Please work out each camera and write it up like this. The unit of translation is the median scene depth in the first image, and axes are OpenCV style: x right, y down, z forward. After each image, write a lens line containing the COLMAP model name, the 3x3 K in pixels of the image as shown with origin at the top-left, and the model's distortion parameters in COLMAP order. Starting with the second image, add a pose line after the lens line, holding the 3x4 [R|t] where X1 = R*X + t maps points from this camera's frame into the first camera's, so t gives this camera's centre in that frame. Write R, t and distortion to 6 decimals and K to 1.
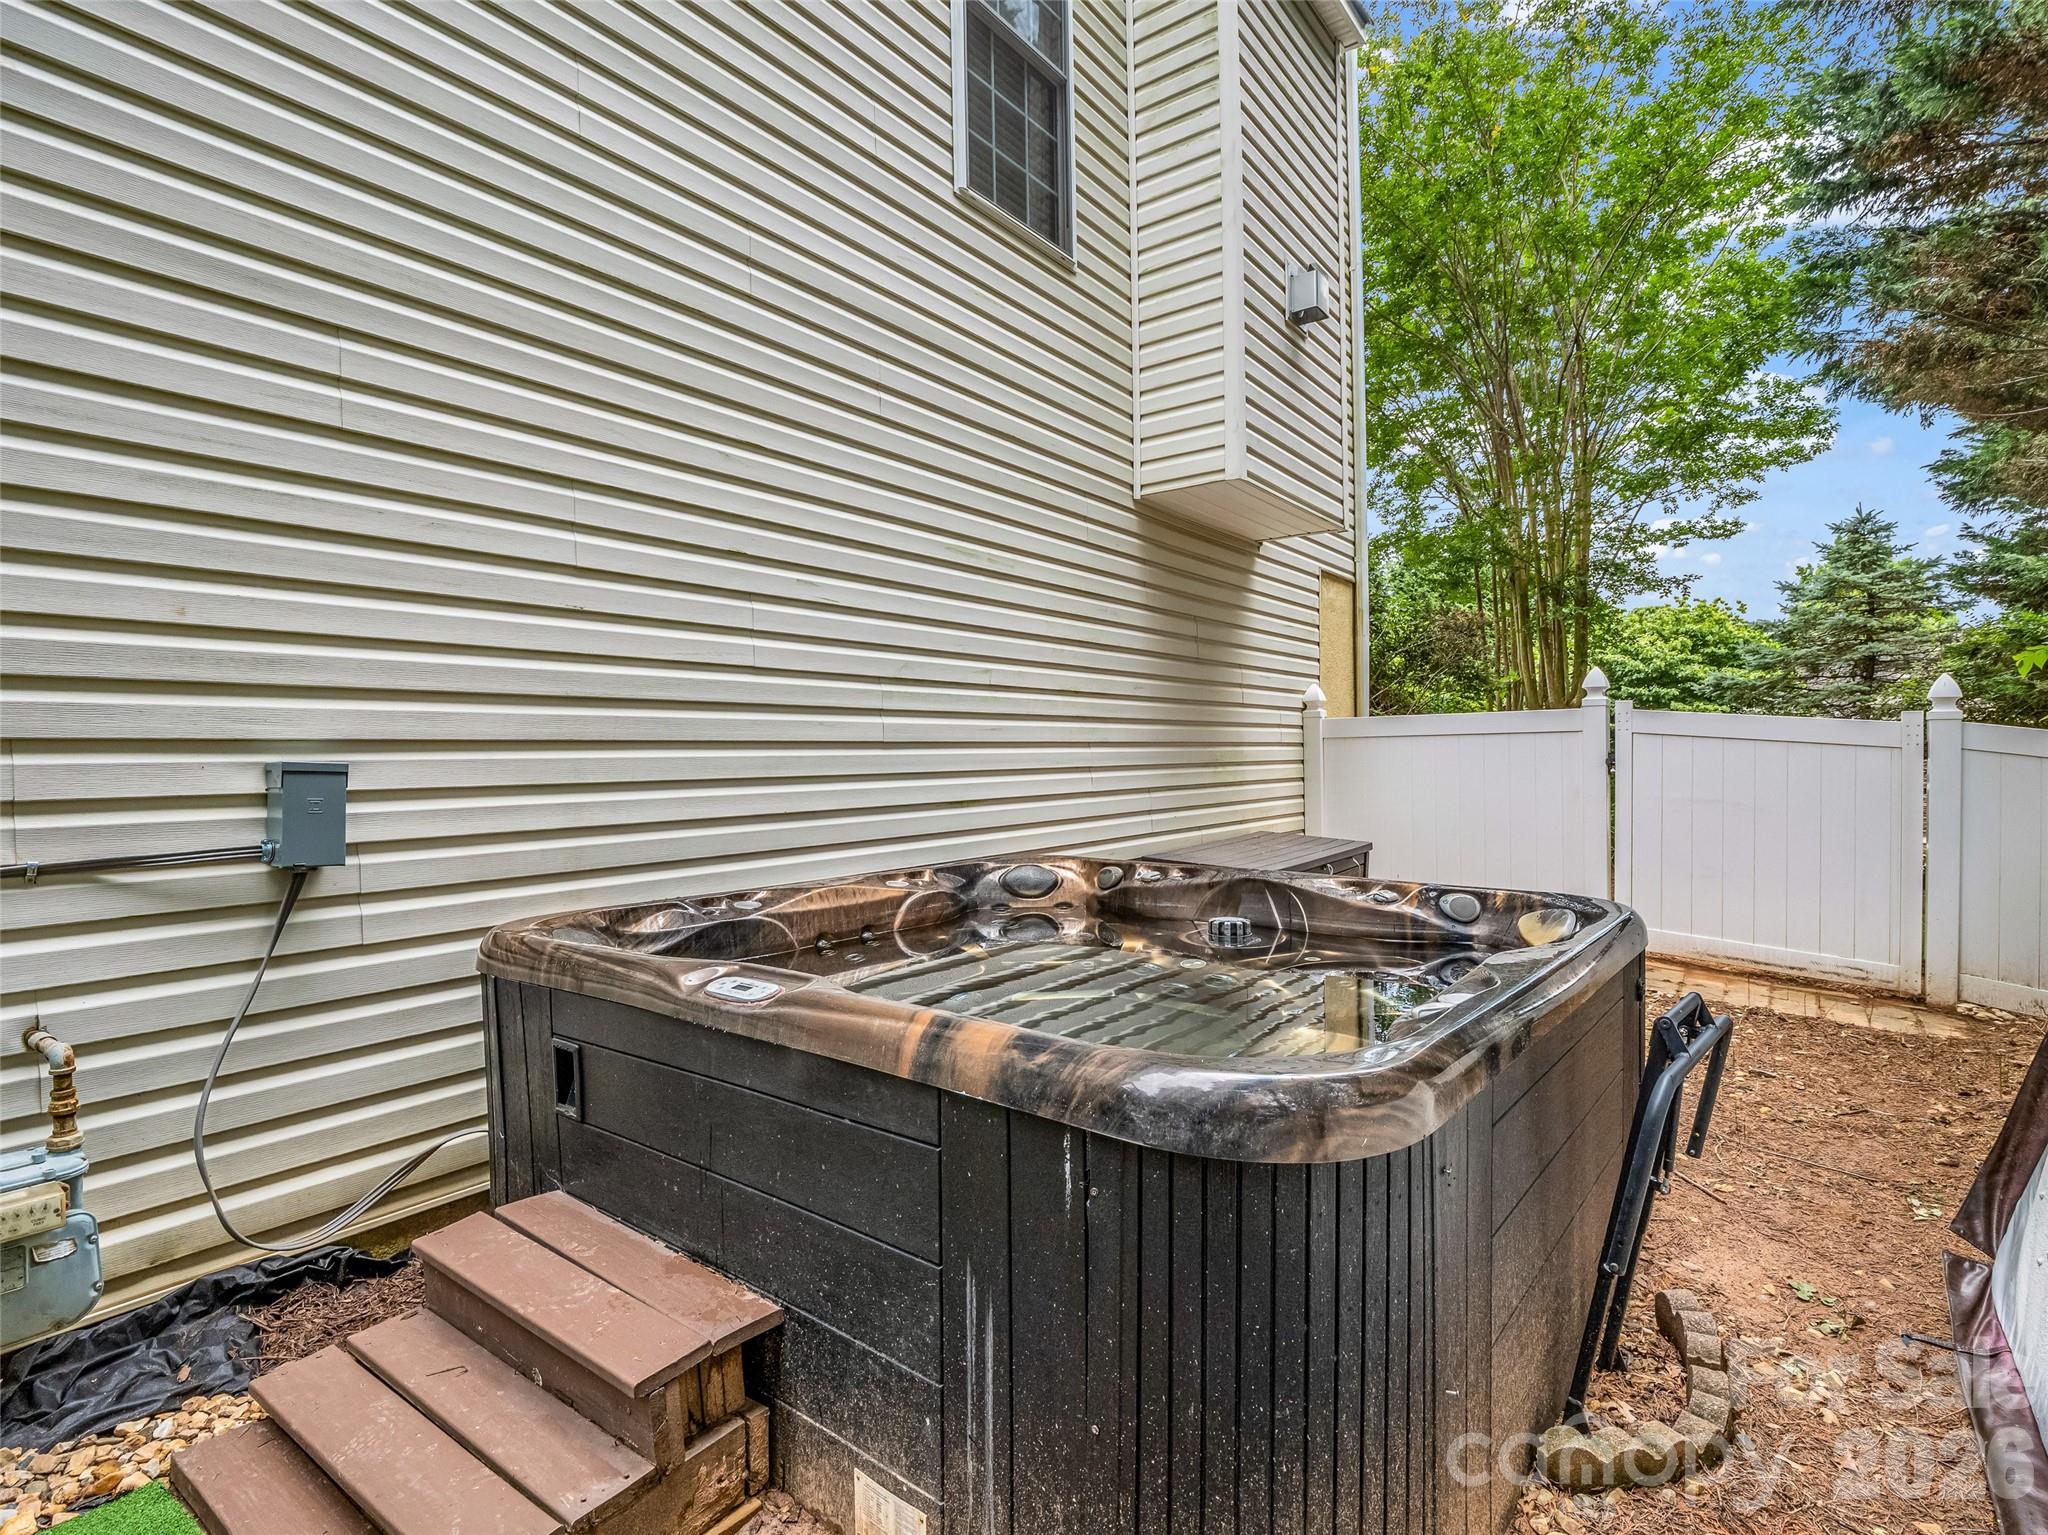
lens RADIAL K [[1000.5, 0, 1024.0], [0, 1000.5, 767.5], [0, 0, 1]] dist [-0.017647, 0.000005]
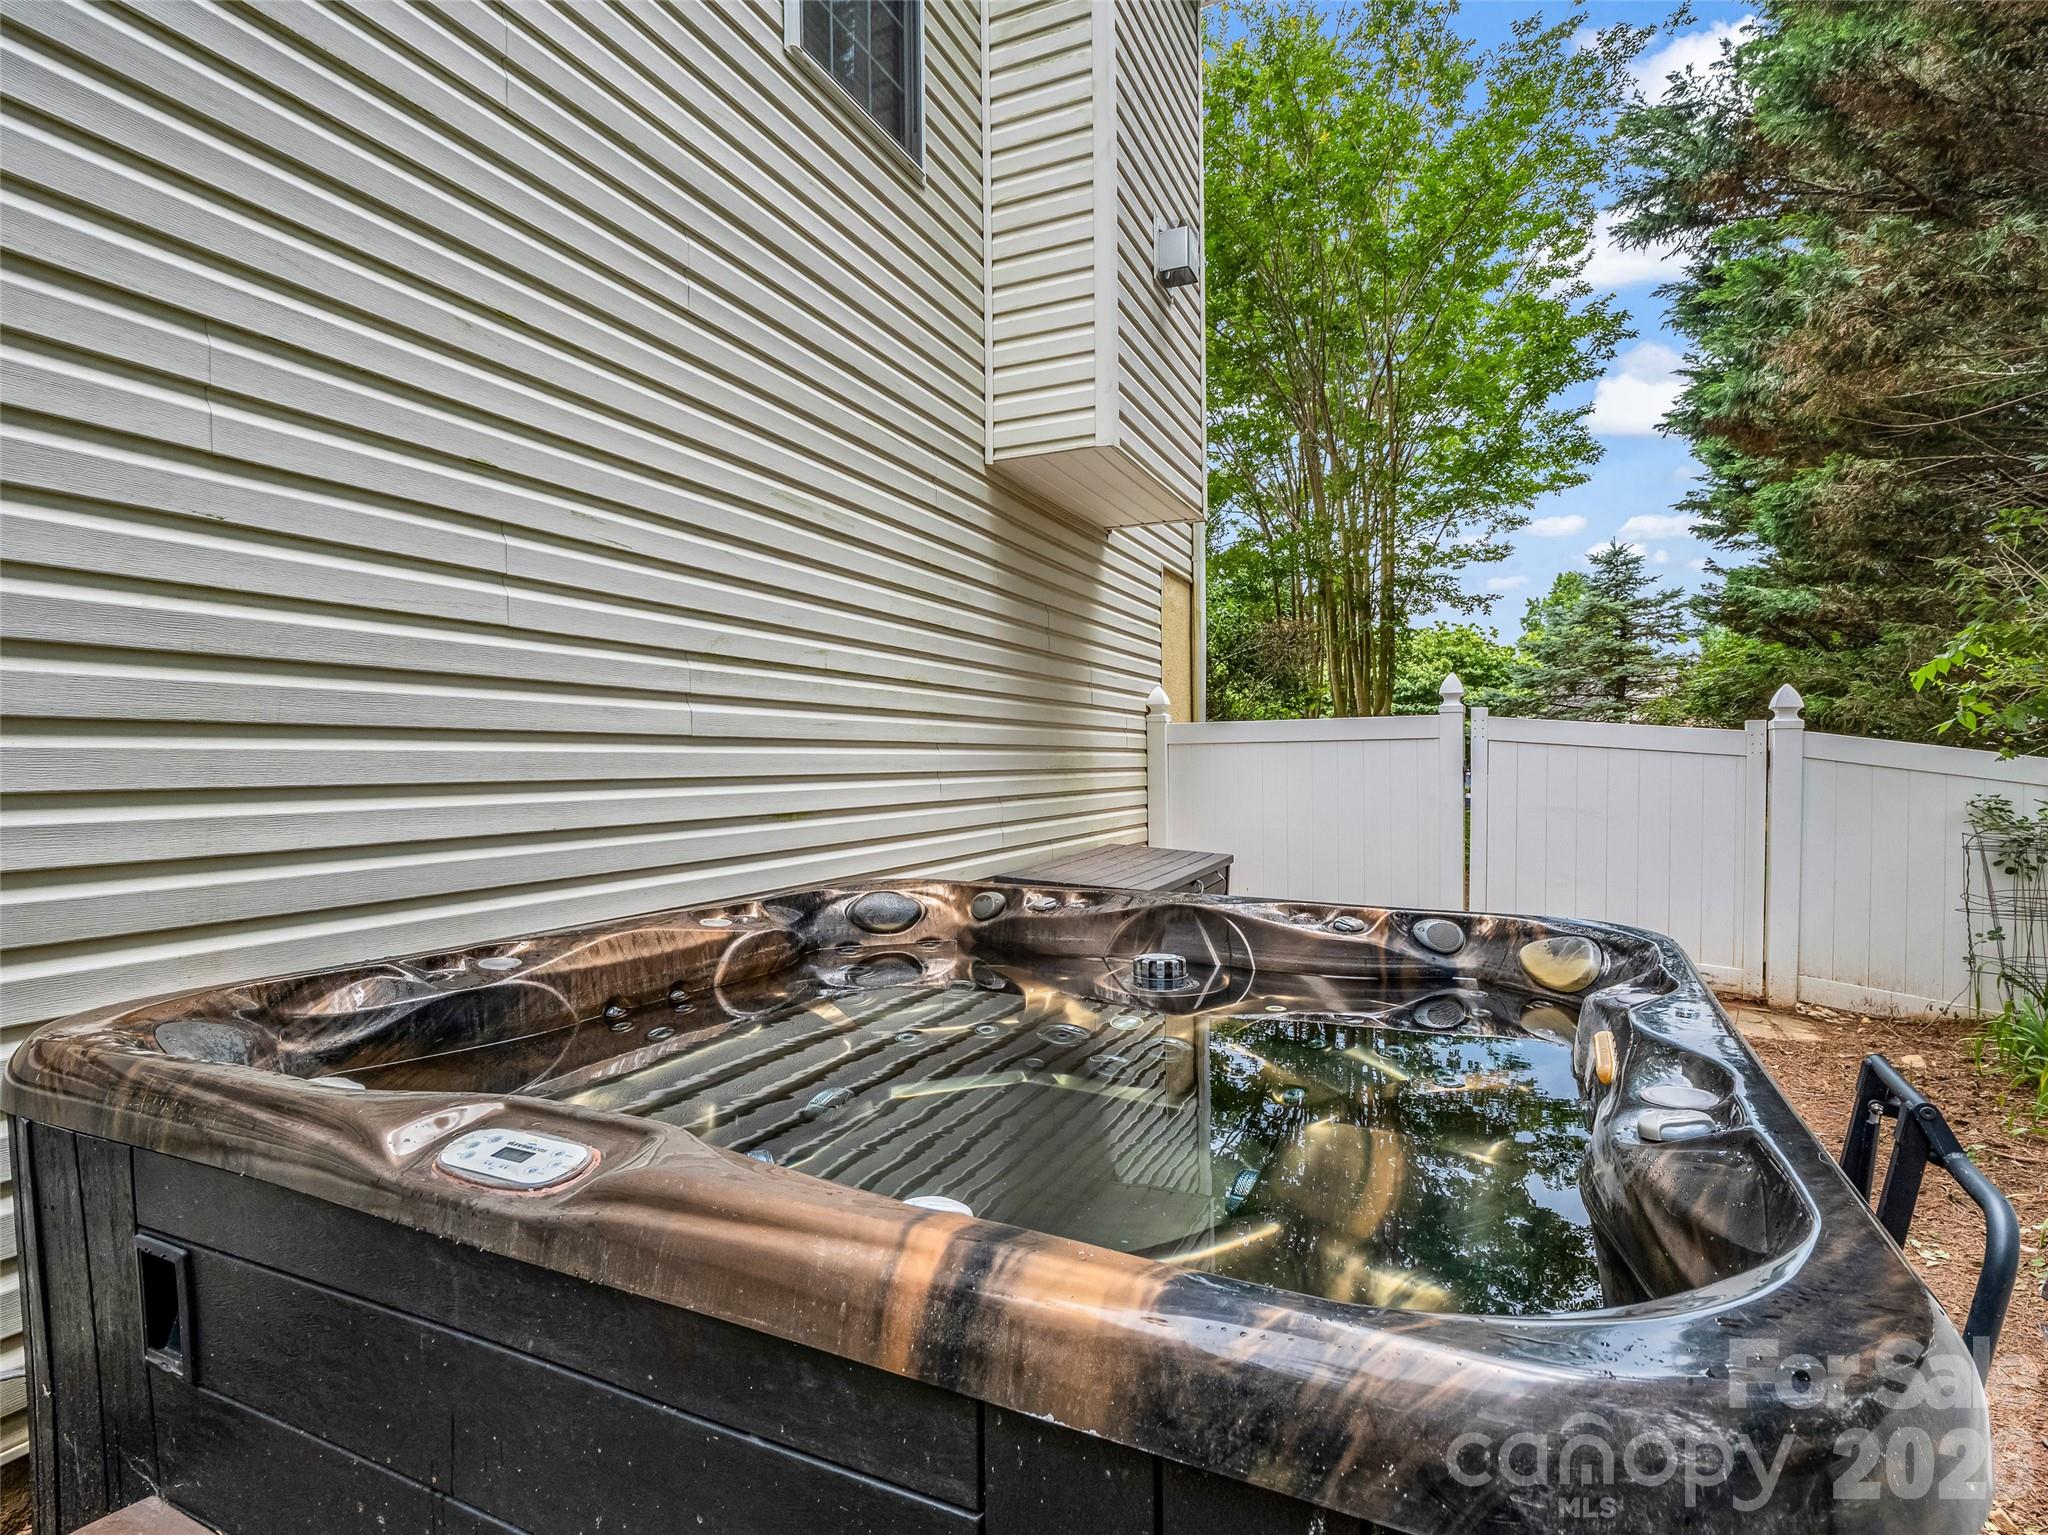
lens RADIAL K [[944.3, 0, 1024.0], [0, 944.3, 784.2], [0, 0, 1]] dist [-0.014207, -0.001104]
pose [[0.966839, 0.002478, 0.255373, -0.081062], [-0.003493, 0.999988, 0.003522, 0.008027], [-0.255361, -0.004297, 0.966836, 0.243654]]
